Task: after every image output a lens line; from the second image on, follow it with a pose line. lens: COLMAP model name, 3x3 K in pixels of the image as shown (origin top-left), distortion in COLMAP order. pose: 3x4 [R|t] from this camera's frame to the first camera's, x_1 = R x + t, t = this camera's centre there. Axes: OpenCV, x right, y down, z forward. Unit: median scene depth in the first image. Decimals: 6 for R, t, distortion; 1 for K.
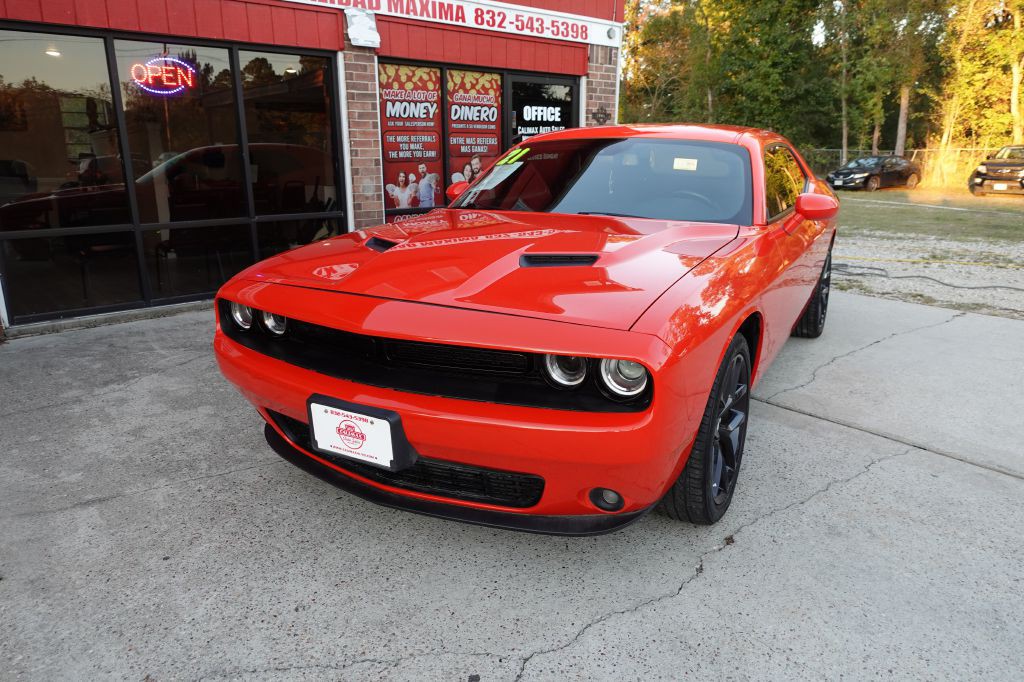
lens RADIAL K [[704.9, 0, 512.6], [0, 704.9, 341.9], [0, 0, 1]] dist [0.001792, -0.003998]
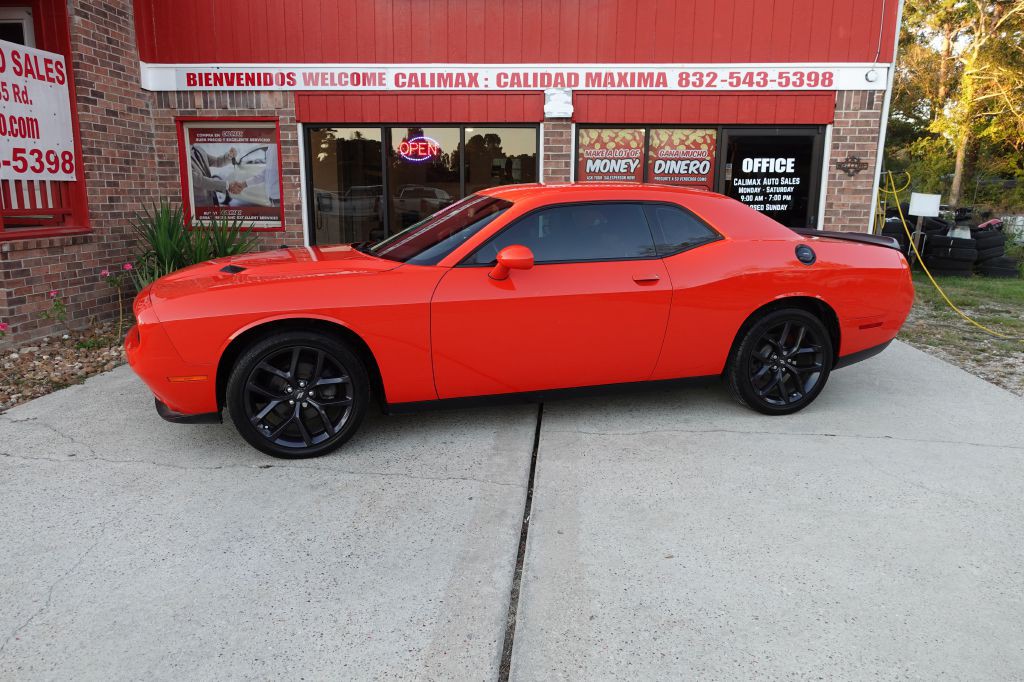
lens RADIAL K [[704.9, 0, 511.8], [0, 704.9, 342.2], [0, 0, 1]] dist [0.001792, -0.003998]
pose [[0.703725, 0.153222, -0.693754, 0.577088], [-0.193900, 0.980819, 0.019936, -0.036491], [0.683502, 0.120490, 0.719936, 0.088956]]
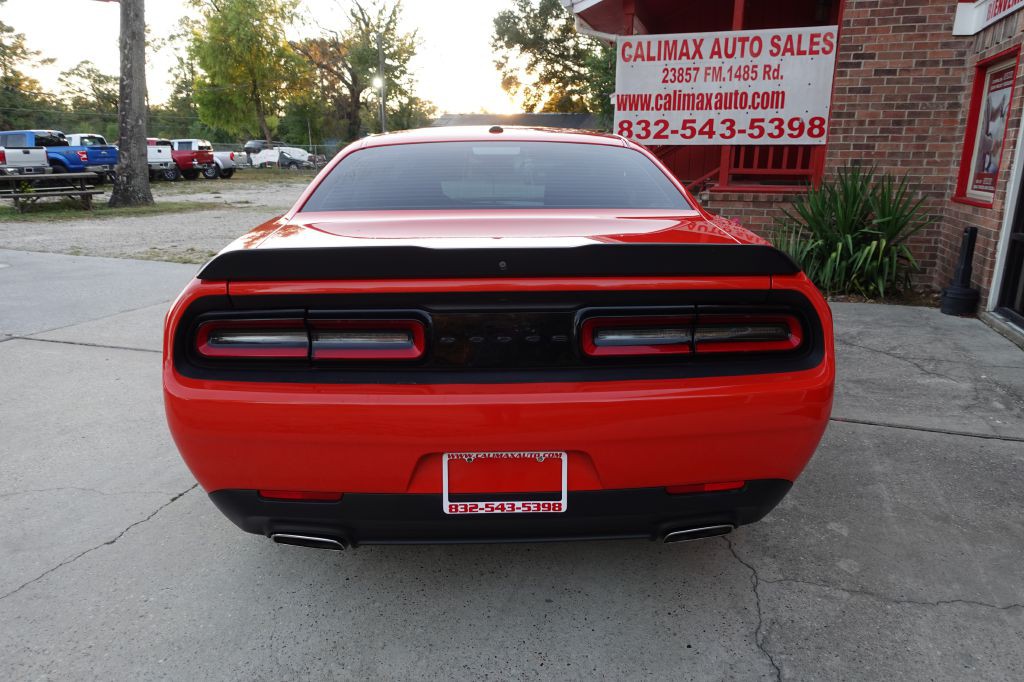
lens RADIAL K [[704.9, 0, 514.2], [0, 704.9, 339.1], [0, 0, 1]] dist [0.001792, -0.003998]
pose [[-0.856278, 0.126868, -0.500691, 0.391643], [-0.138388, 0.877574, 0.459034, -0.290759], [0.497630, 0.462351, -0.733891, 1.057460]]
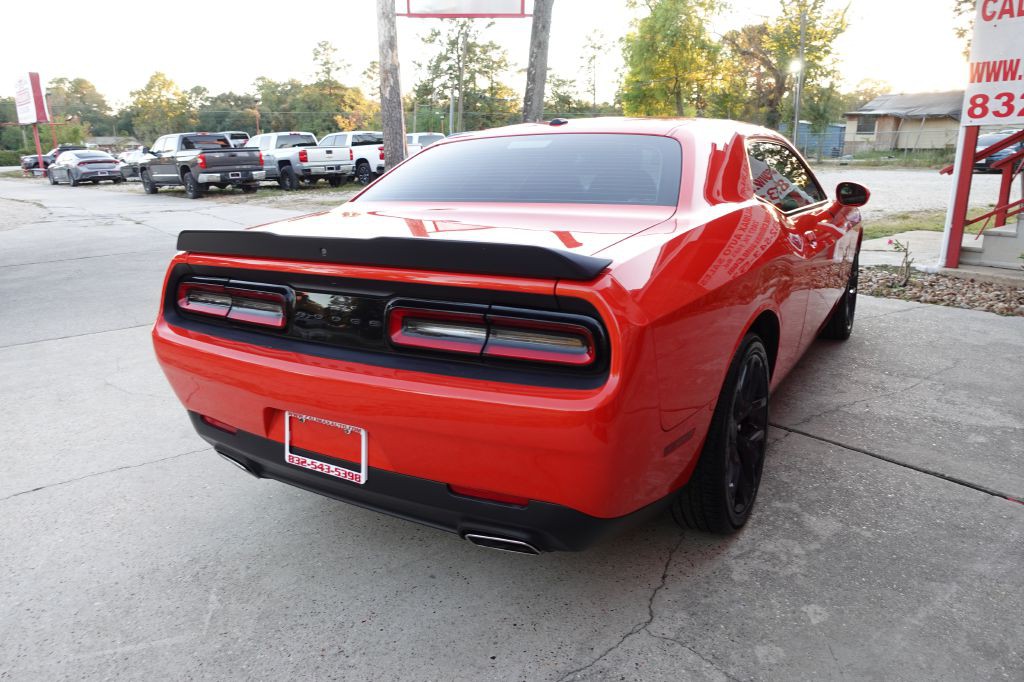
lens RADIAL K [[704.9, 0, 514.7], [0, 704.9, 339.2], [0, 0, 1]] dist [0.001792, -0.003998]
pose [[-0.999137, 0.012163, 0.039727, 0.187914], [0.030485, 0.864274, 0.502097, -0.306209], [-0.028228, 0.502875, -0.863898, 1.114909]]
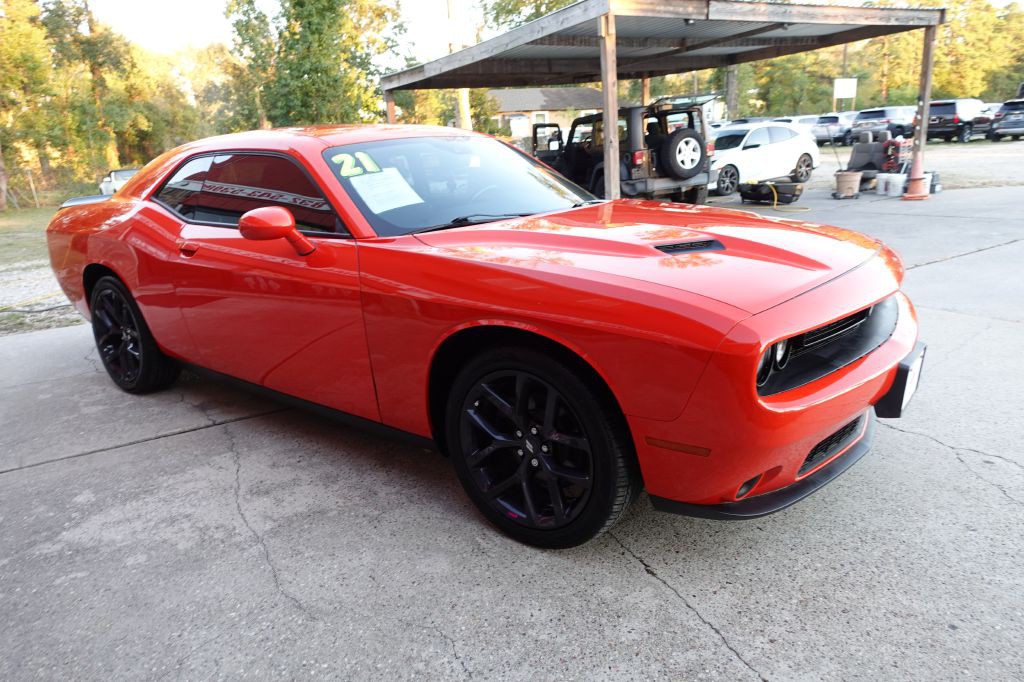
lens RADIAL K [[704.9, 0, 511.5], [0, 704.9, 344.5], [0, 0, 1]] dist [0.001792, -0.003998]
pose [[0.156350, -0.280306, 0.947092, -0.415194], [0.310106, 0.924329, 0.222375, -0.111222], [-0.937757, 0.258931, 0.231444, 0.399397]]
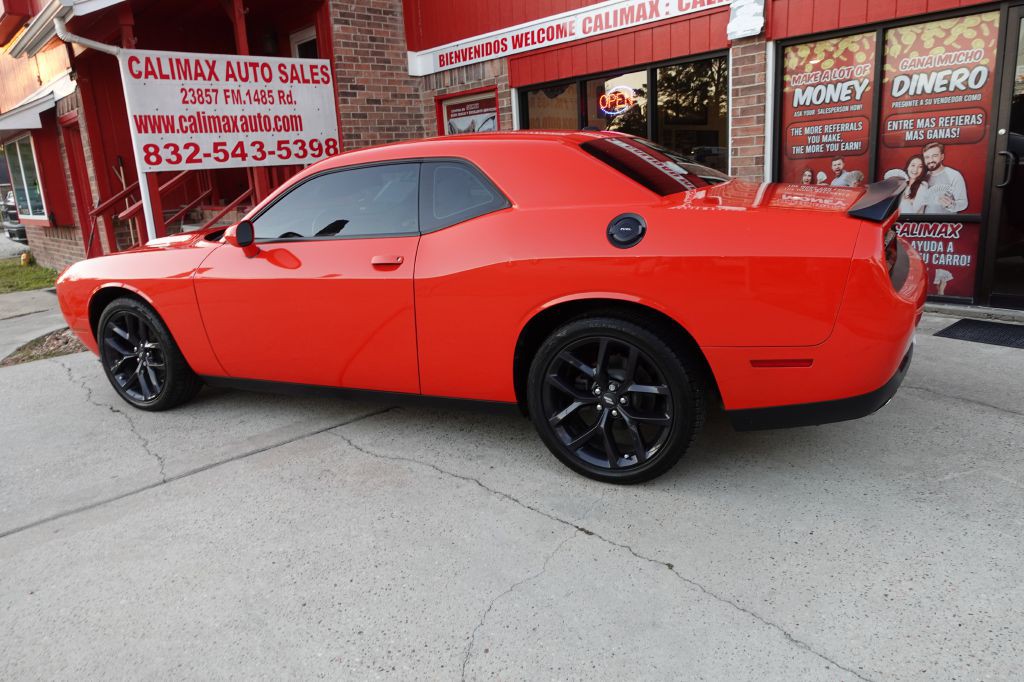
lens RADIAL K [[704.9, 0, 512.0], [0, 704.9, 339.7], [0, 0, 1]] dist [0.001792, -0.003998]
pose [[0.026350, 0.237523, -0.971024, 0.690869], [-0.201189, 0.952746, 0.227593, -0.167349], [0.979198, 0.189362, 0.072892, 0.626302]]
